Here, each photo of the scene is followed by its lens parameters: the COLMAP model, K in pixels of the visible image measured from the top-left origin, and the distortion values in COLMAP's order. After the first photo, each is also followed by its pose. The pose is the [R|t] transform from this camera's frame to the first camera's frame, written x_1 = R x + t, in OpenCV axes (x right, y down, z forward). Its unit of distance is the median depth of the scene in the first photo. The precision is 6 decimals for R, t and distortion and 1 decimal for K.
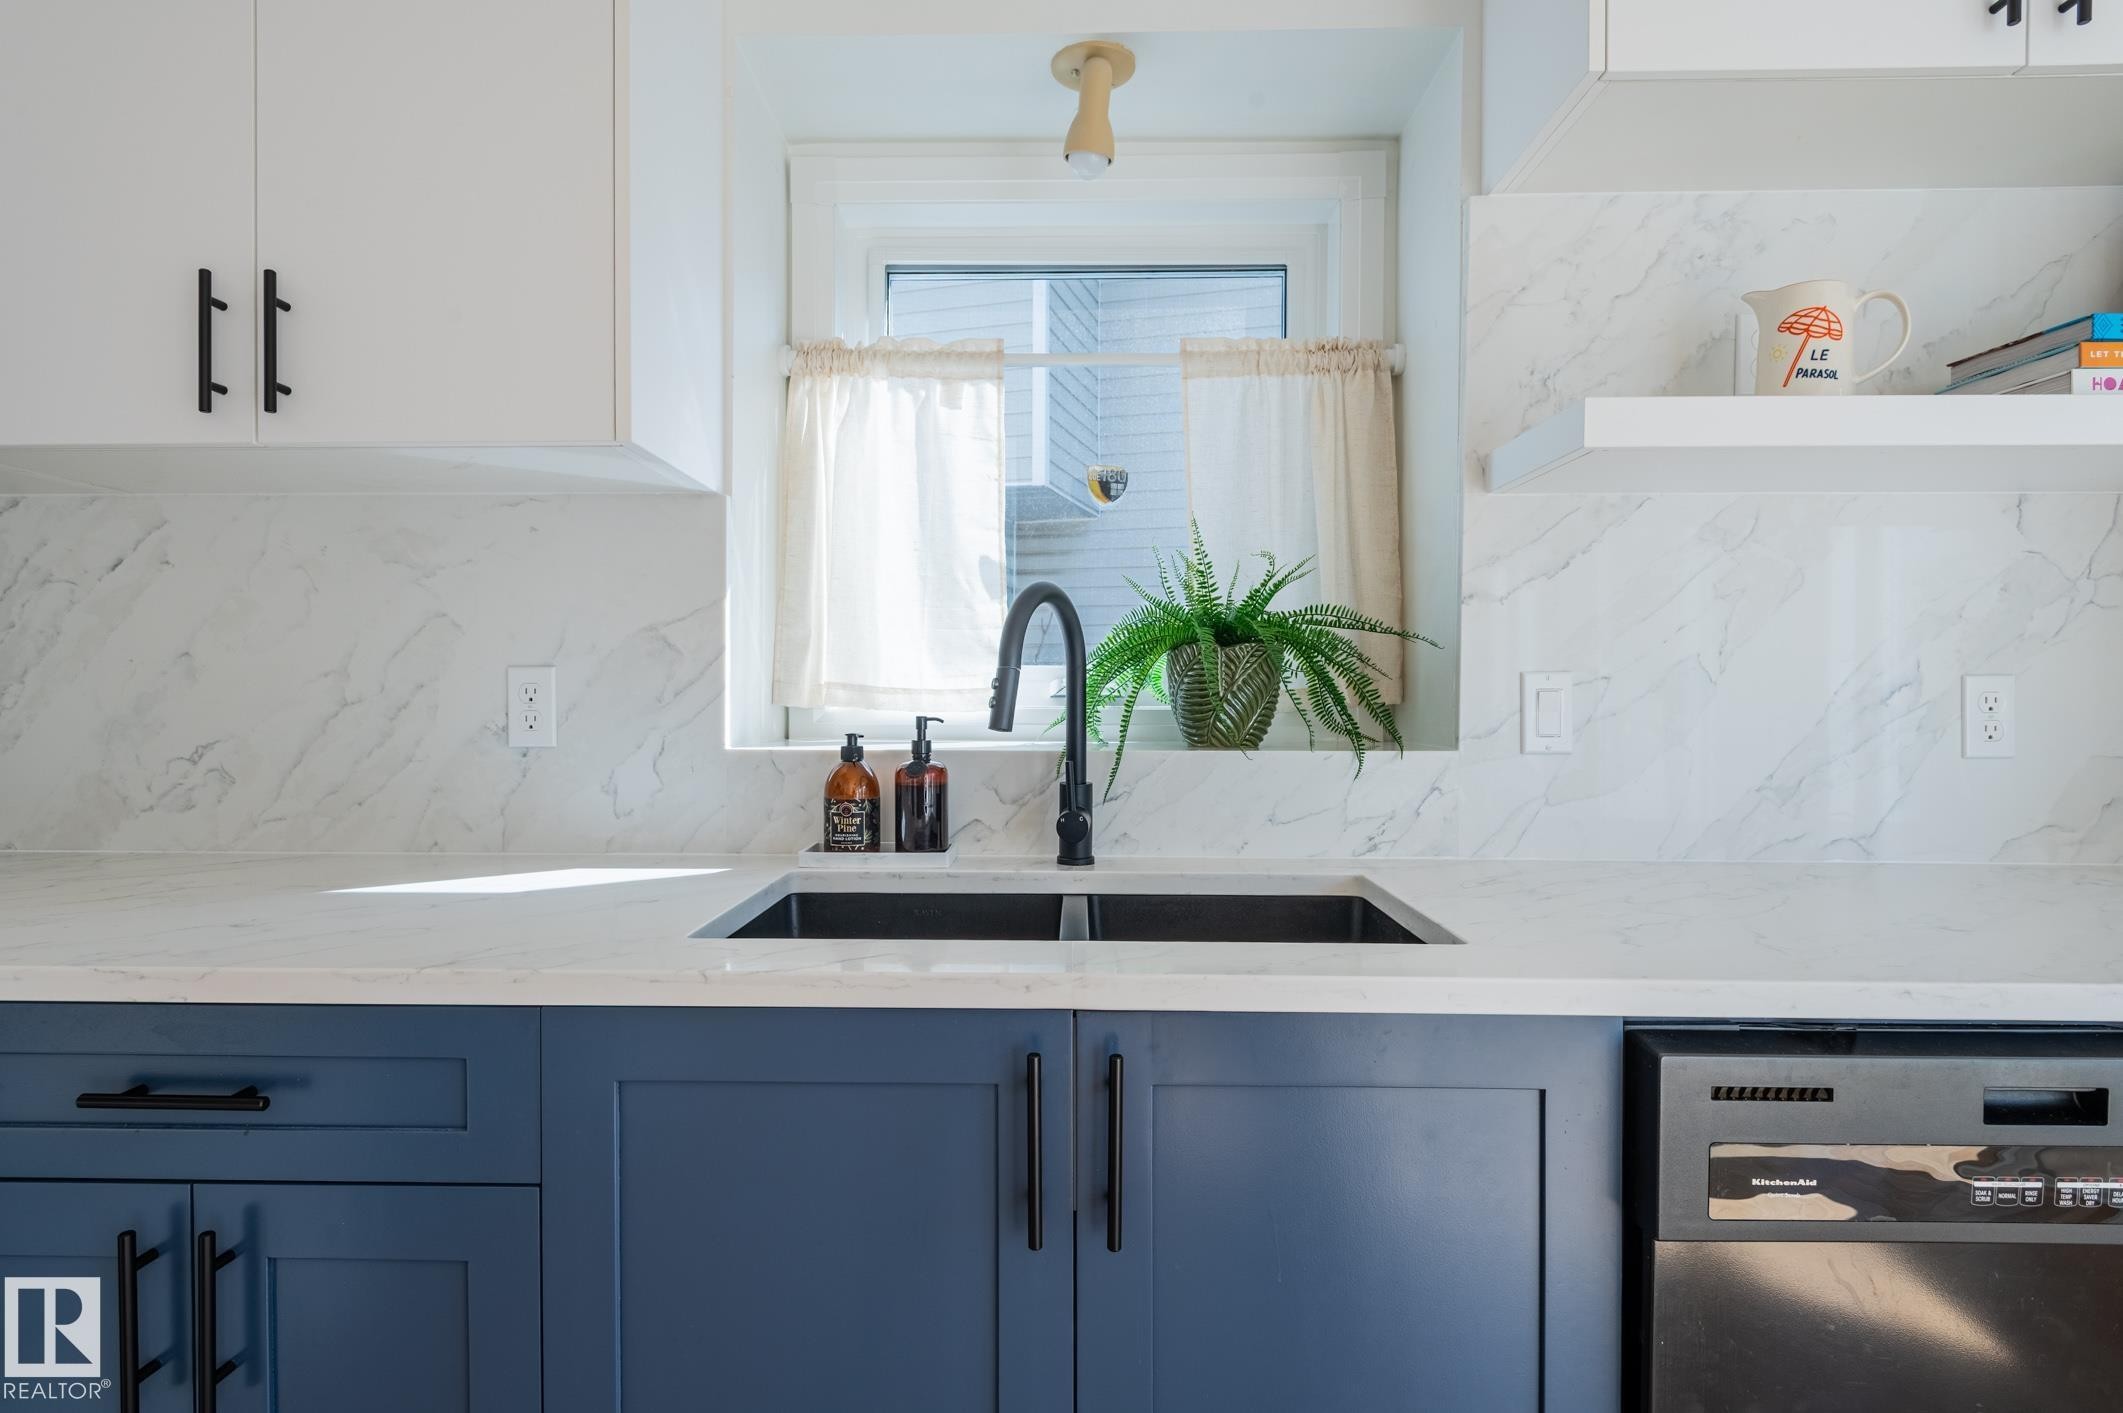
lens RADIAL K [[1077.0, 0, 1061.5], [0, 1077.0, 706.5], [0, 0, 1]] dist [0.001410, -0.000324]
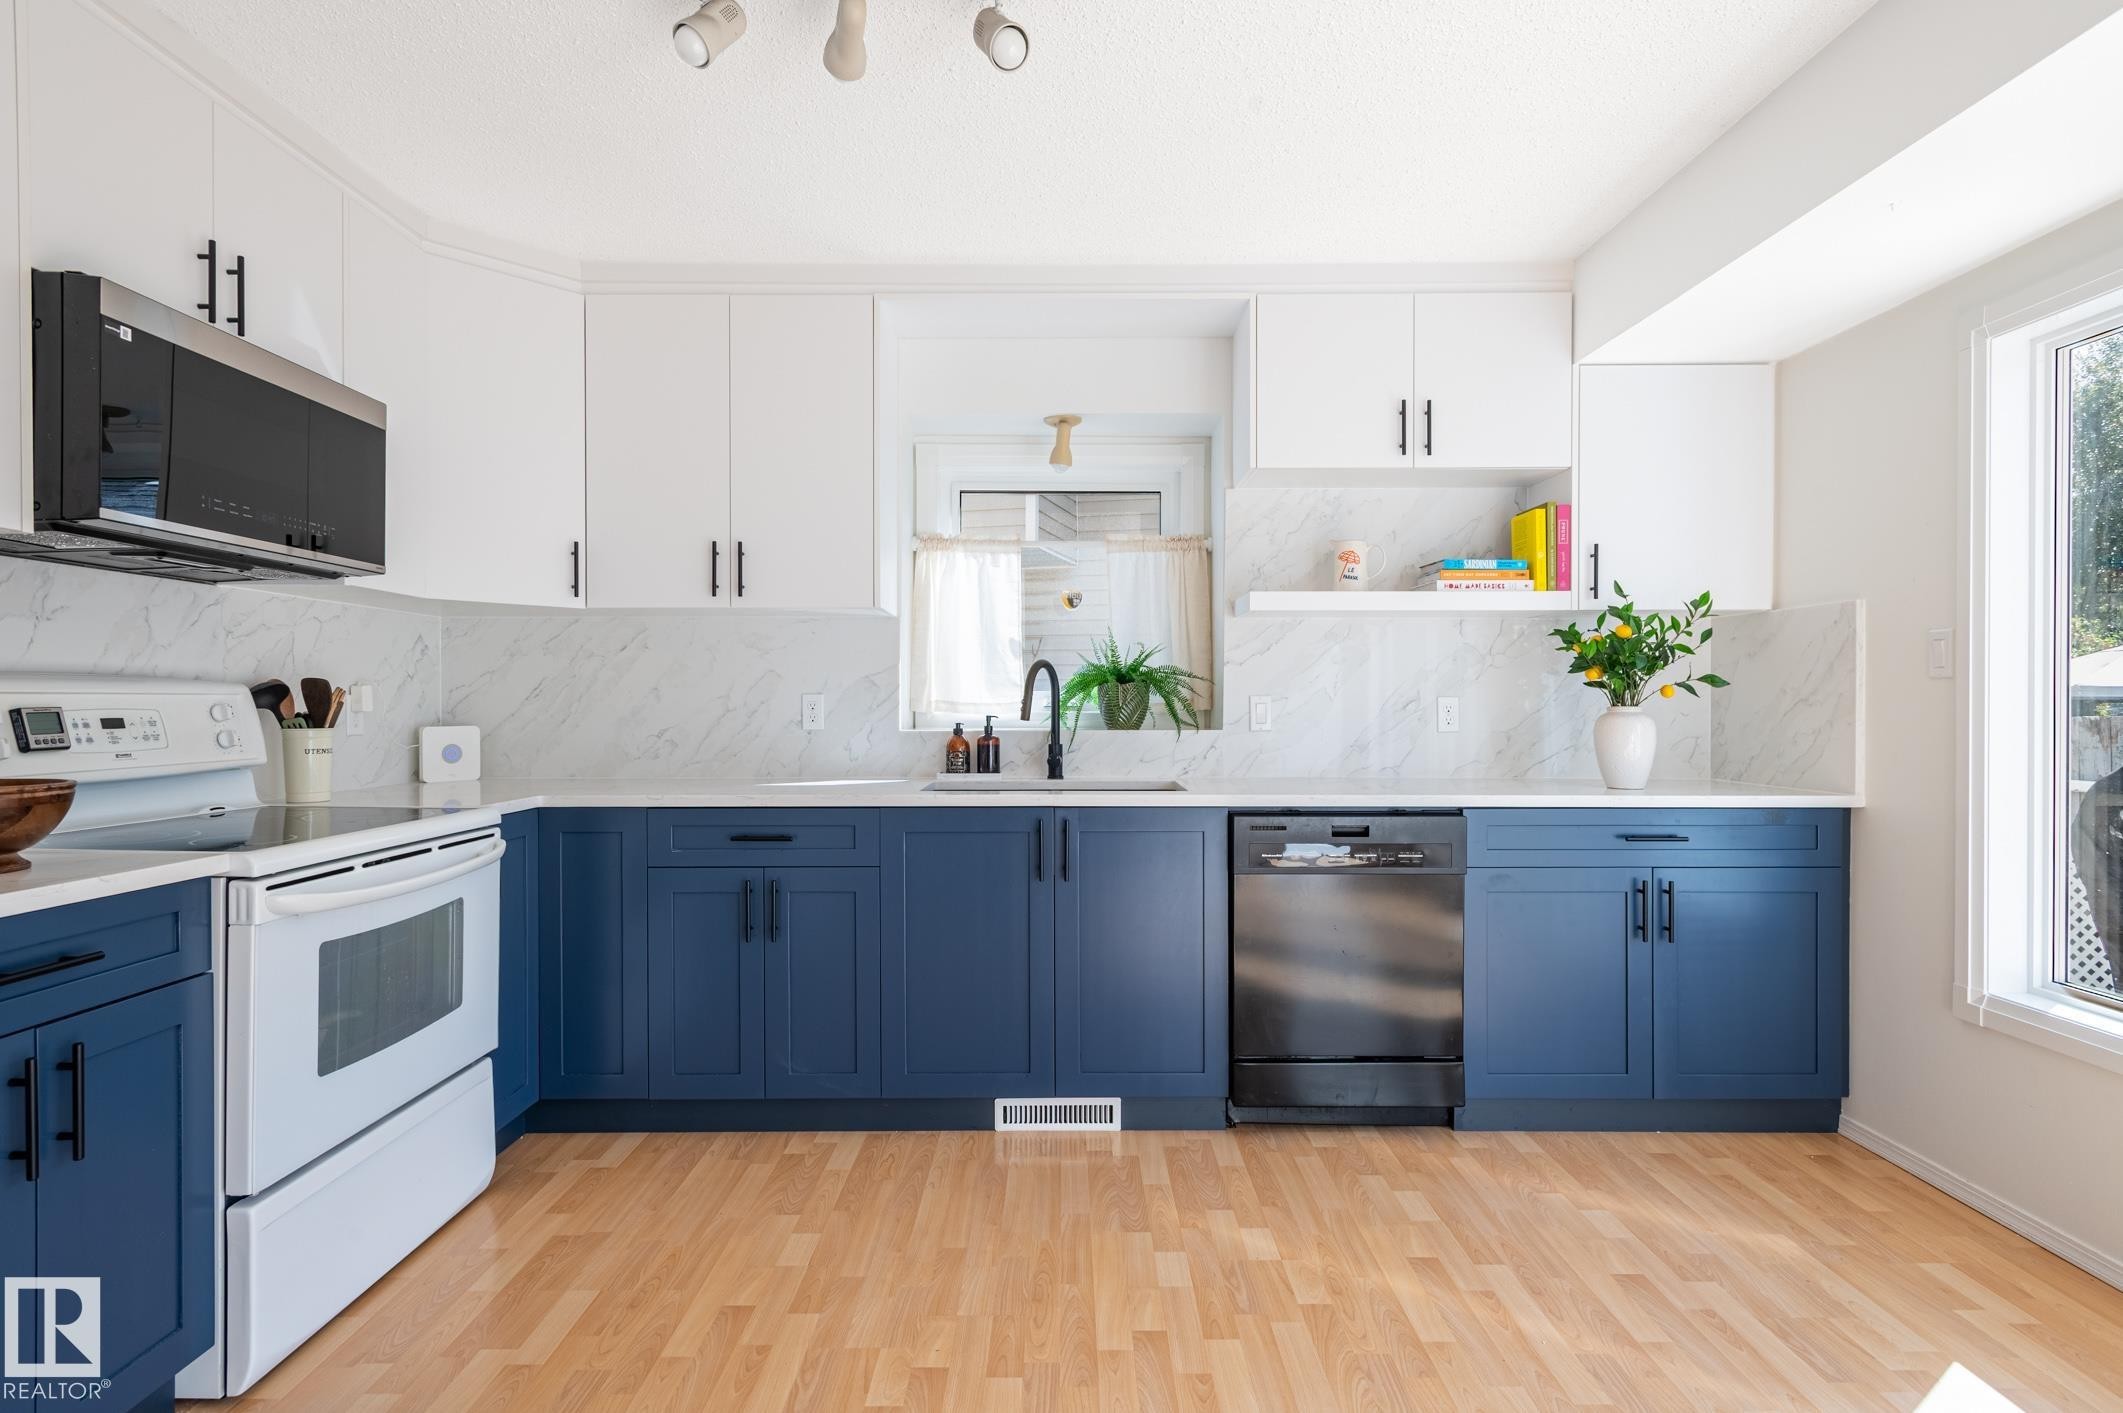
lens RADIAL K [[1065.9, 0, 1059.7], [0, 1065.9, 711.2], [0, 0, 1]] dist [0.004088, -0.000620]
pose [[0.999924, -0.002243, 0.012109, -0.004781], [0.002296, 0.999988, -0.004370, 0.009934], [-0.012099, 0.004398, 0.999917, -1.230400]]
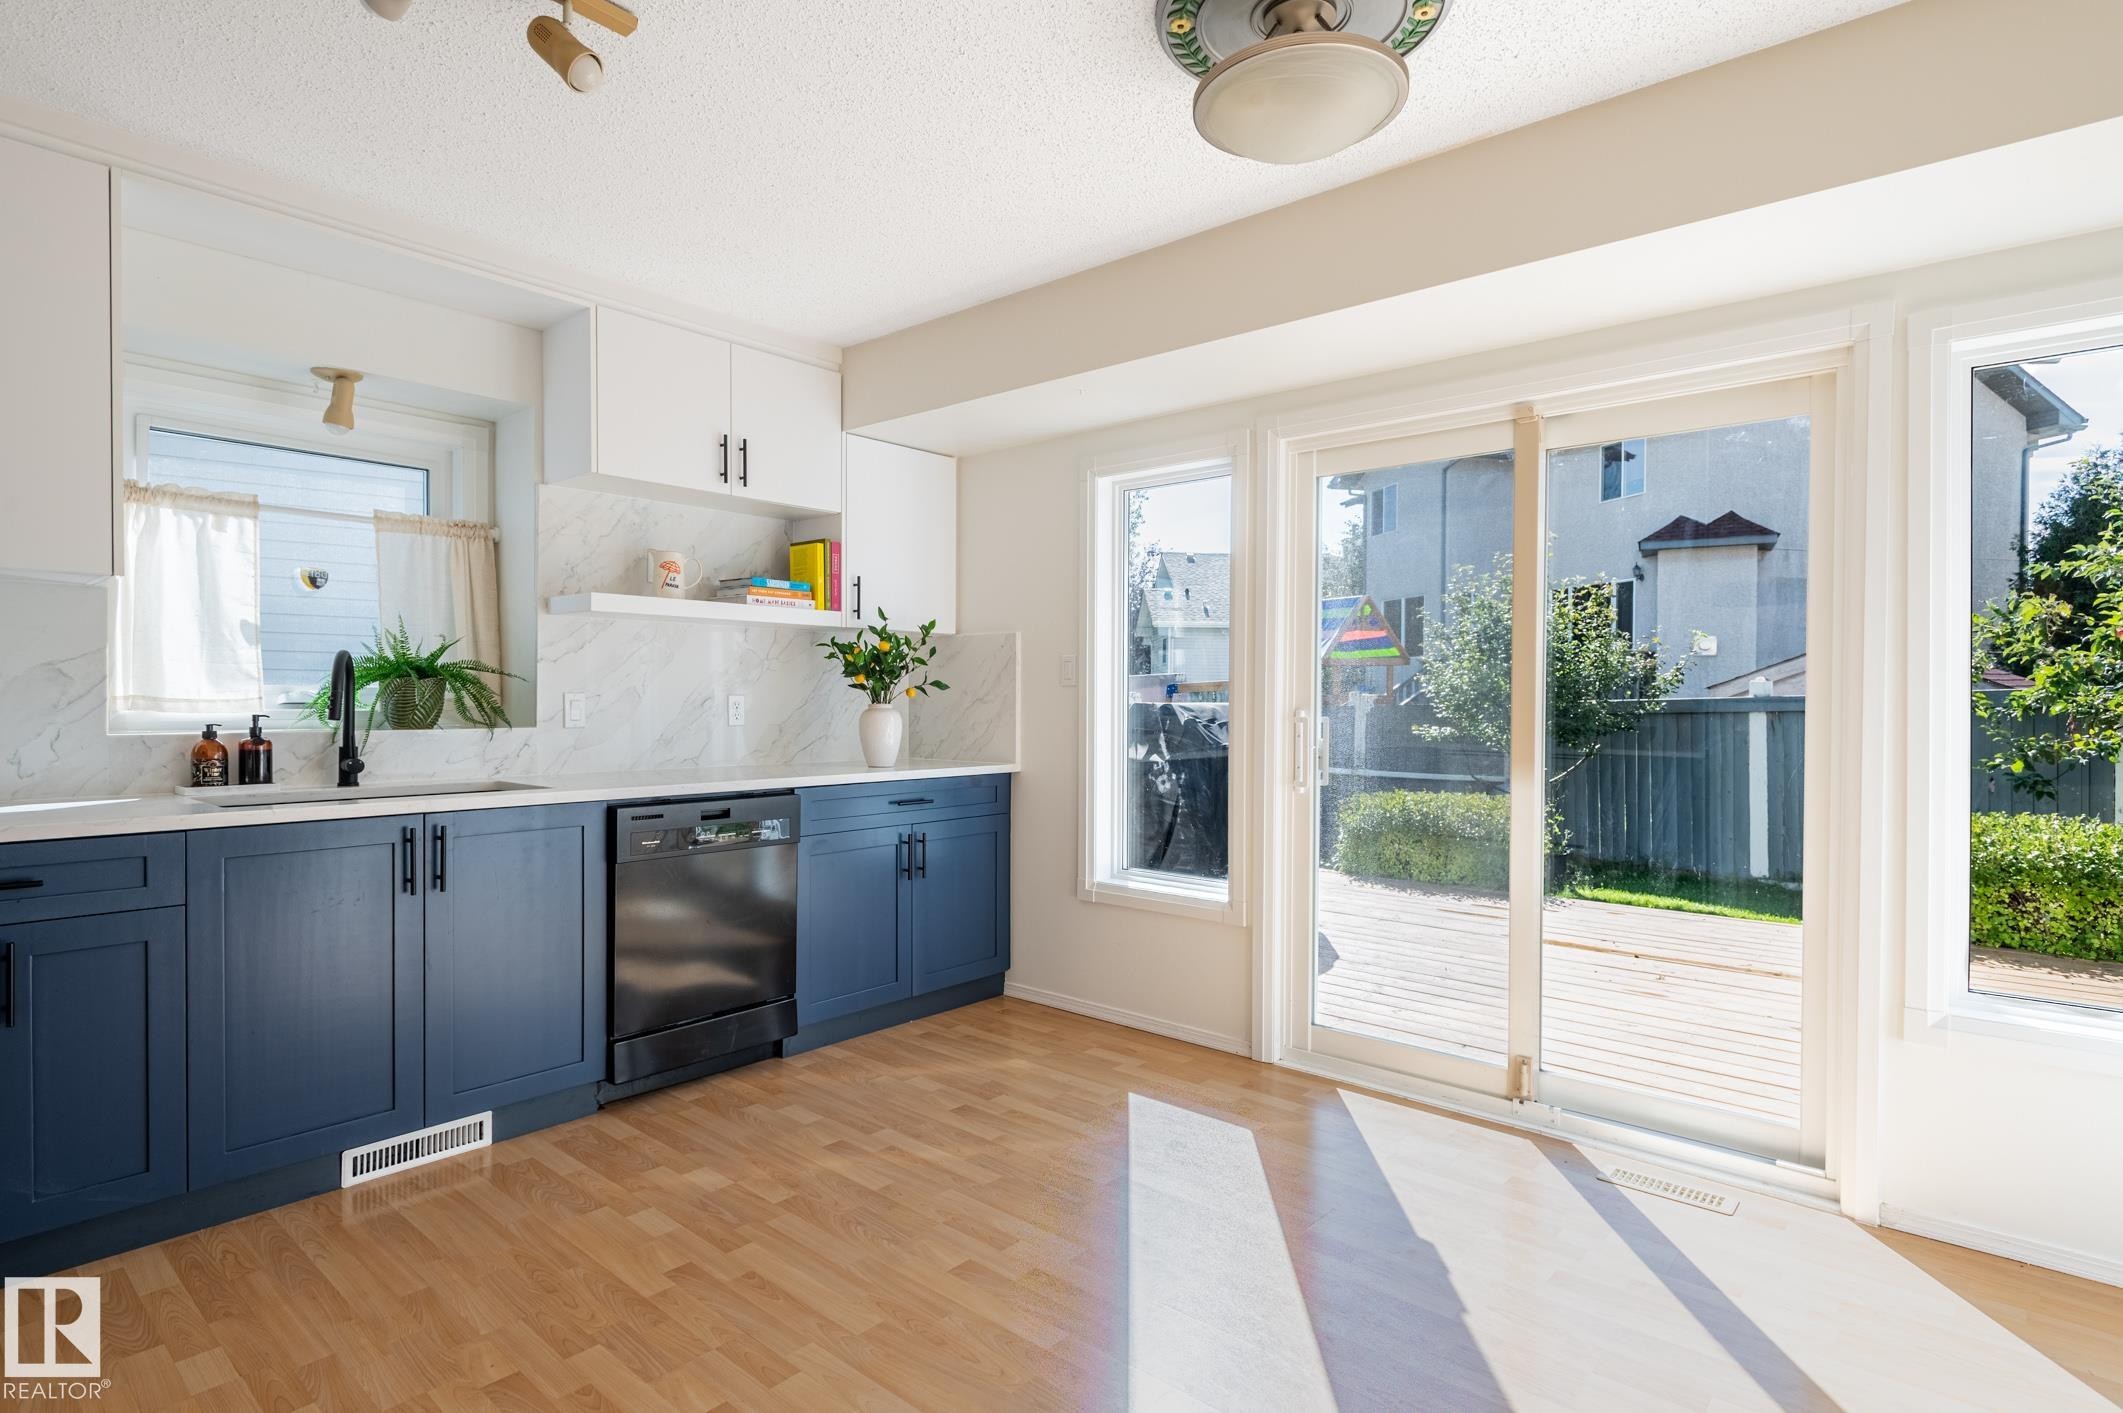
lens RADIAL K [[1086.8, 0, 1039.6], [0, 1086.8, 711.6], [0, 0, 1]] dist [0.000579, -0.000356]
pose [[0.650547, -0.008003, 0.759424, -0.661400], [0.006988, 0.999965, 0.004552, 0.004592], [-0.759434, 0.002345, 0.650580, -1.258509]]
